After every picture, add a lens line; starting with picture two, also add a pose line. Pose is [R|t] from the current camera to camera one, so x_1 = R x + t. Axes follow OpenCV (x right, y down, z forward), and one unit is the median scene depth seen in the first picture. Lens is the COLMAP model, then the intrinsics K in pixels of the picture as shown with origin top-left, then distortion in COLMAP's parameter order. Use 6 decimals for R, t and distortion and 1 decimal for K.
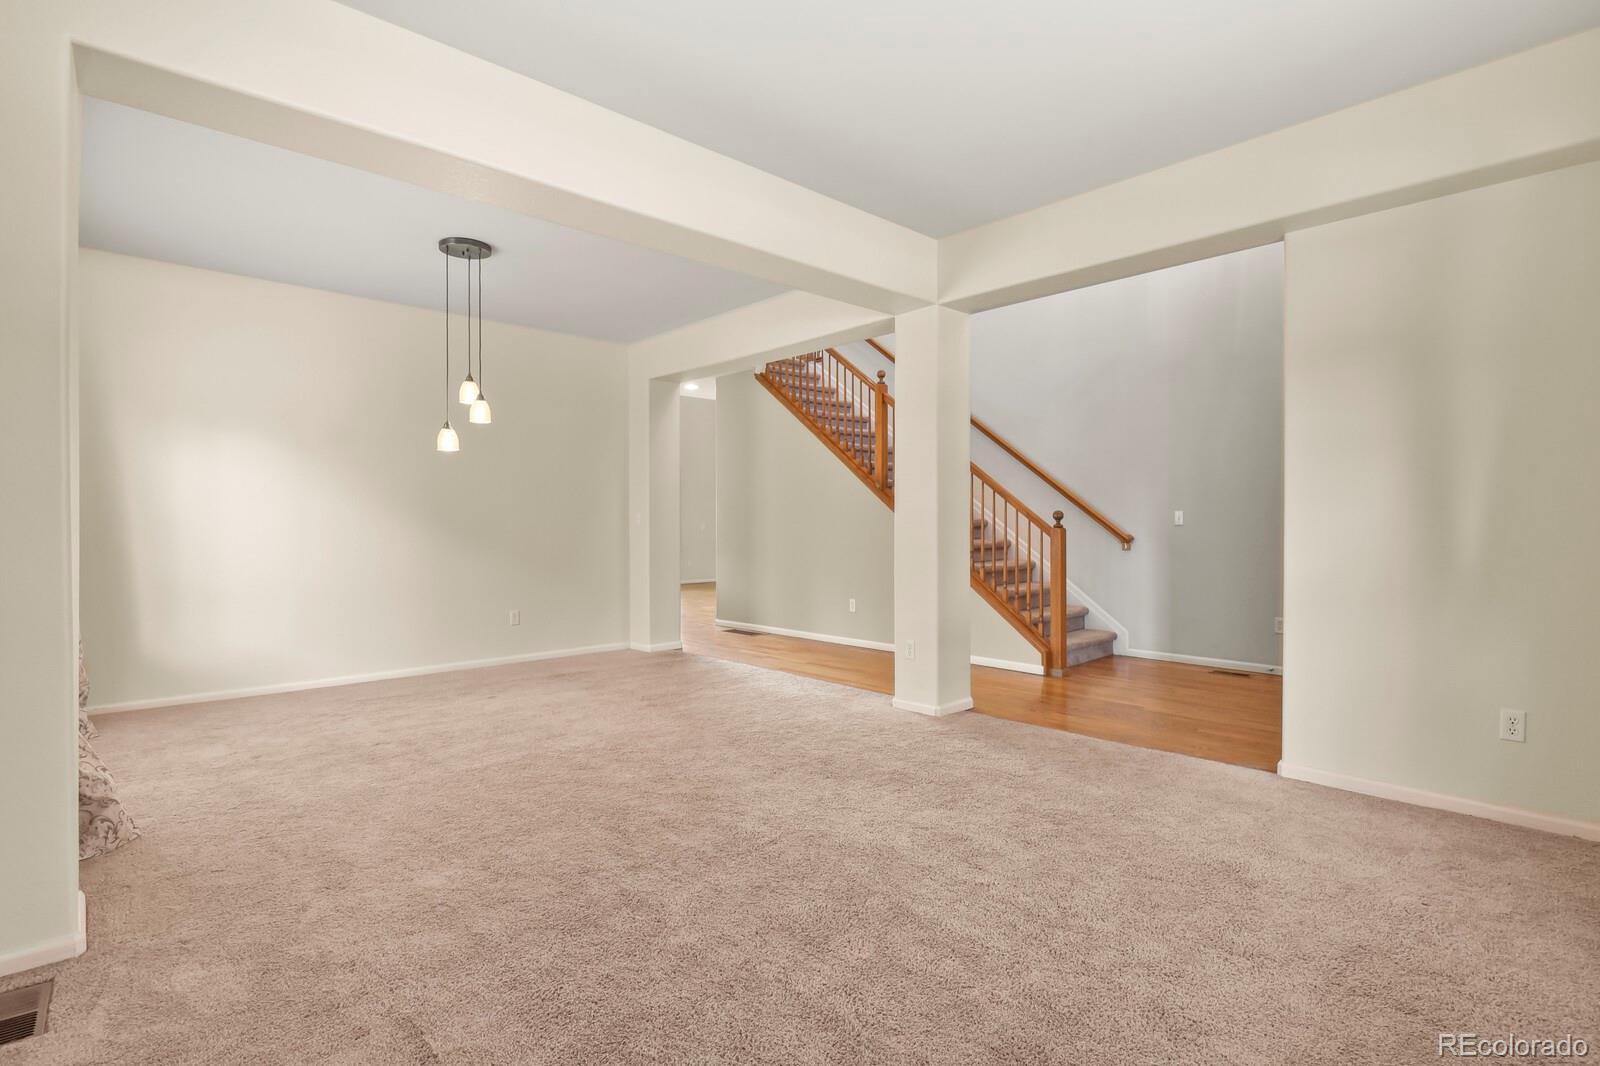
lens RADIAL K [[778.1, 0, 799.9], [0, 778.1, 535.3], [0, 0, 1]] dist [-0.008869, -0.004974]
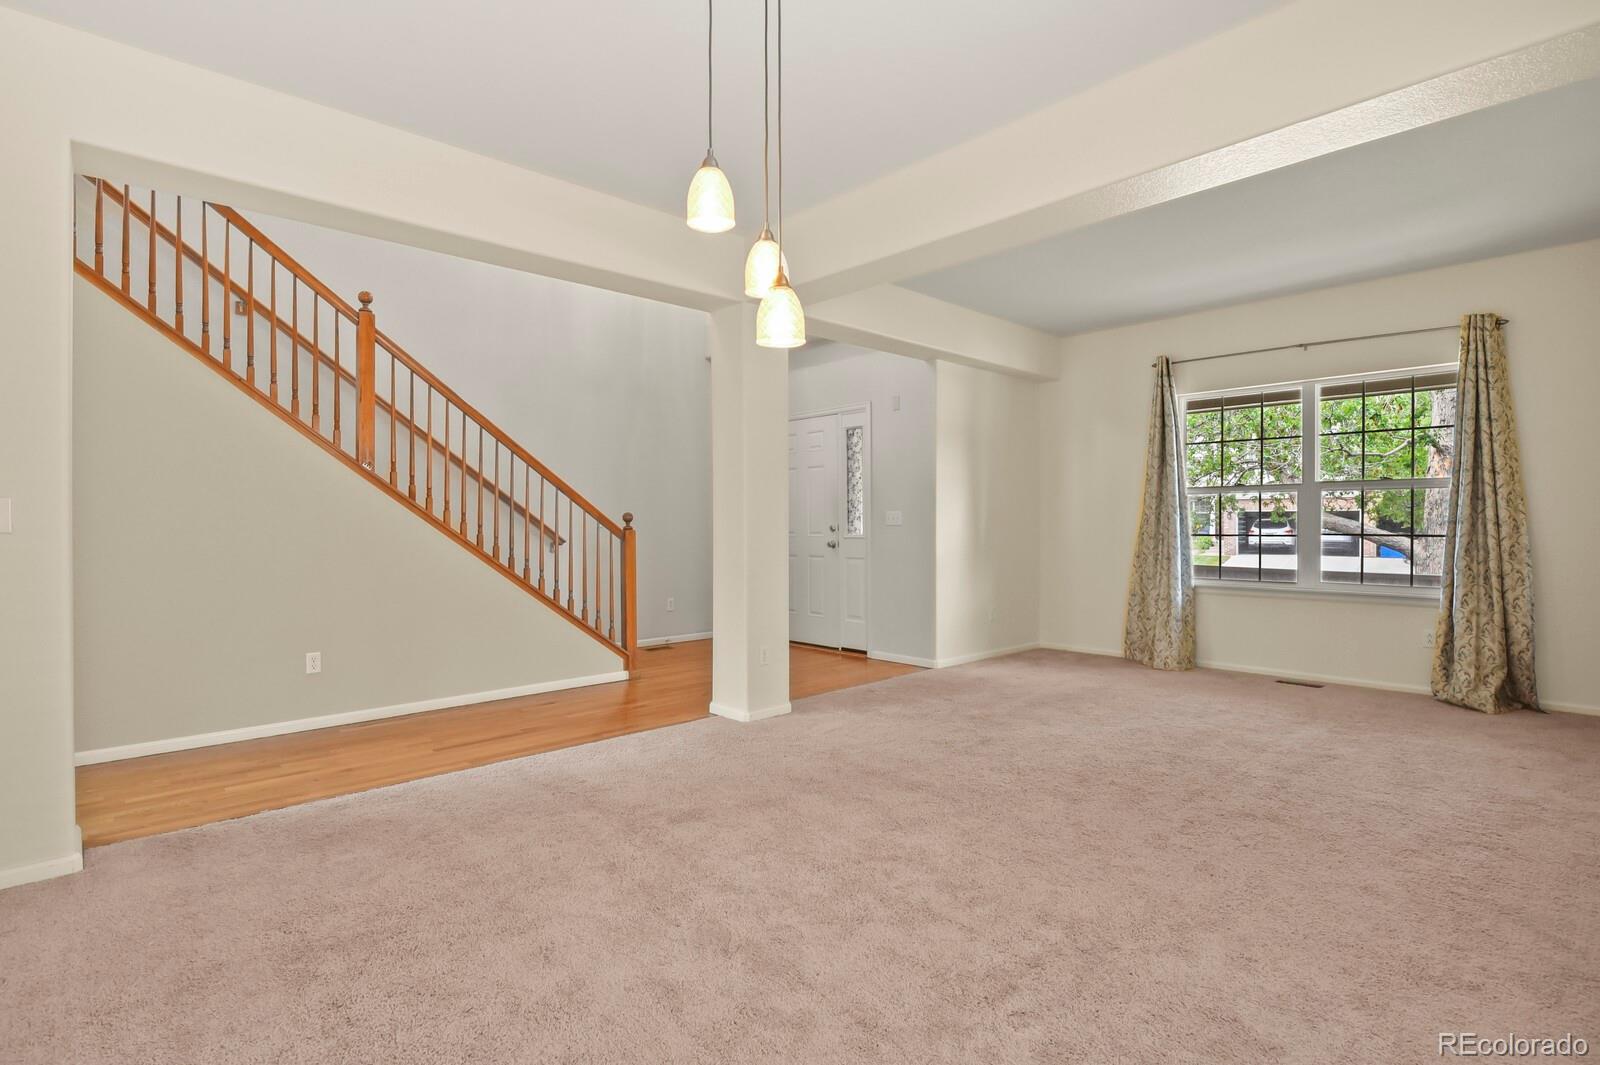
lens RADIAL K [[778.1, 0, 801.5], [0, 778.1, 520.5], [0, 0, 1]] dist [-0.008869, -0.004974]
pose [[0.003032, -0.004714, 0.999984, -0.661430], [0.007064, 0.999964, 0.004693, -0.024727], [-0.999970, 0.007050, 0.003065, 0.770215]]
